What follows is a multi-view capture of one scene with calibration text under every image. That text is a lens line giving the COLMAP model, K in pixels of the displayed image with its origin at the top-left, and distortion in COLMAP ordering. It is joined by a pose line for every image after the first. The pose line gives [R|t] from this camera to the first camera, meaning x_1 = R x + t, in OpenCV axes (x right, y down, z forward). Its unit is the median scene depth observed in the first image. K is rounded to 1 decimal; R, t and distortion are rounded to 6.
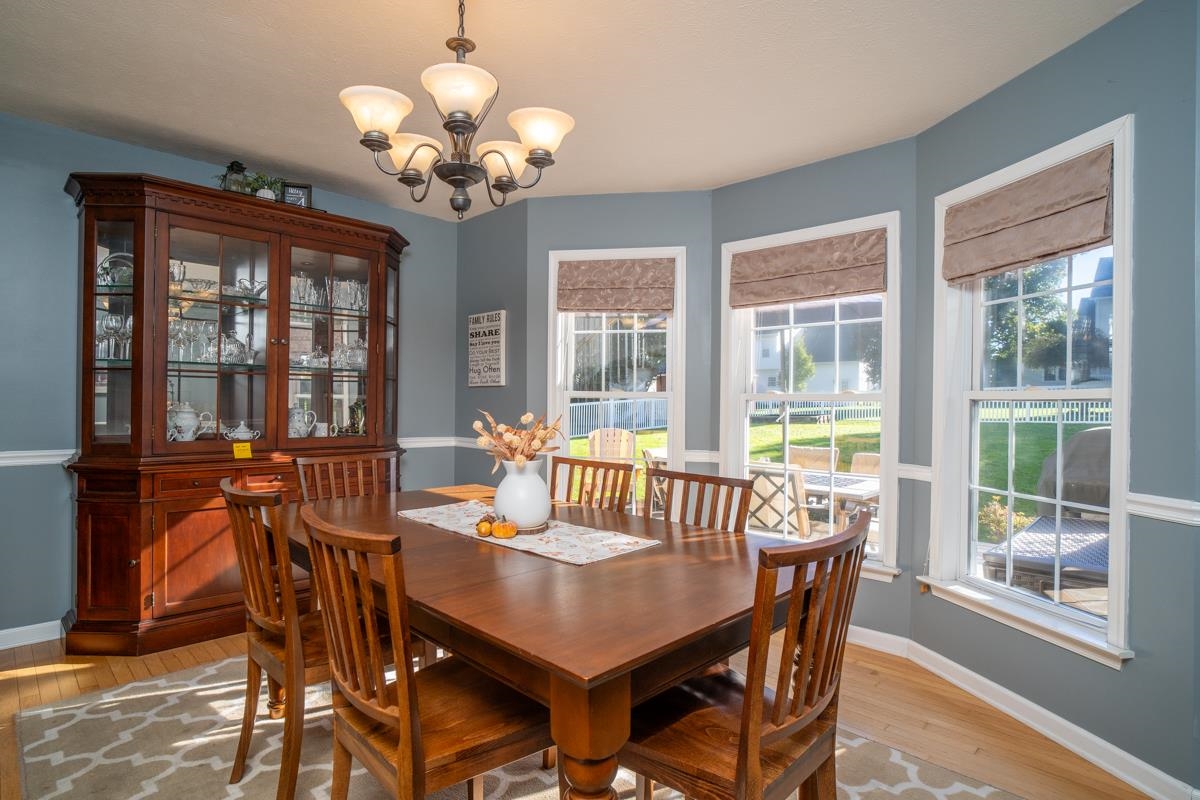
lens RADIAL K [[631.1, 0, 598.6], [0, 631.1, 401.4], [0, 0, 1]] dist [-0.032674, 0.005365]
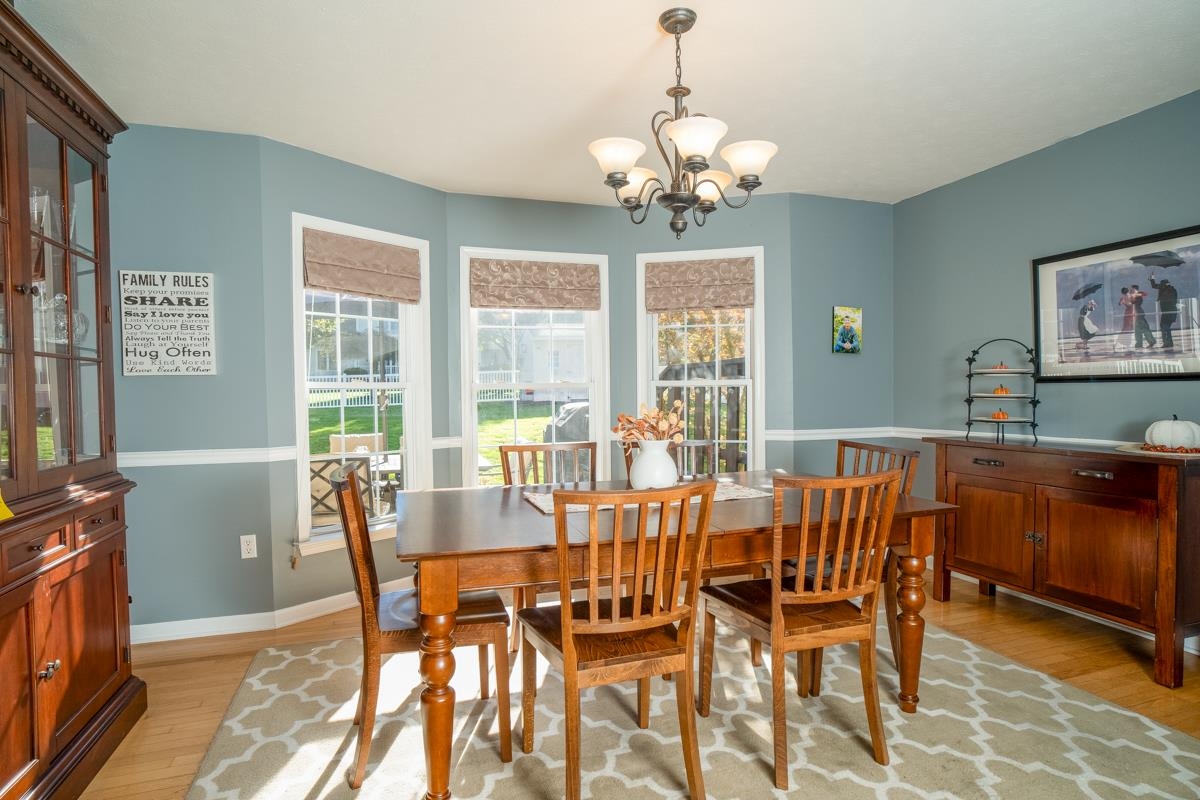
lens RADIAL K [[631.1, 0, 599.3], [0, 631.1, 401.2], [0, 0, 1]] dist [-0.032674, 0.005365]
pose [[0.467778, -0.031117, 0.883298, -0.676525], [0.014243, 0.999516, 0.027668, -0.009329], [-0.883731, -0.000362, 0.467995, 0.282378]]
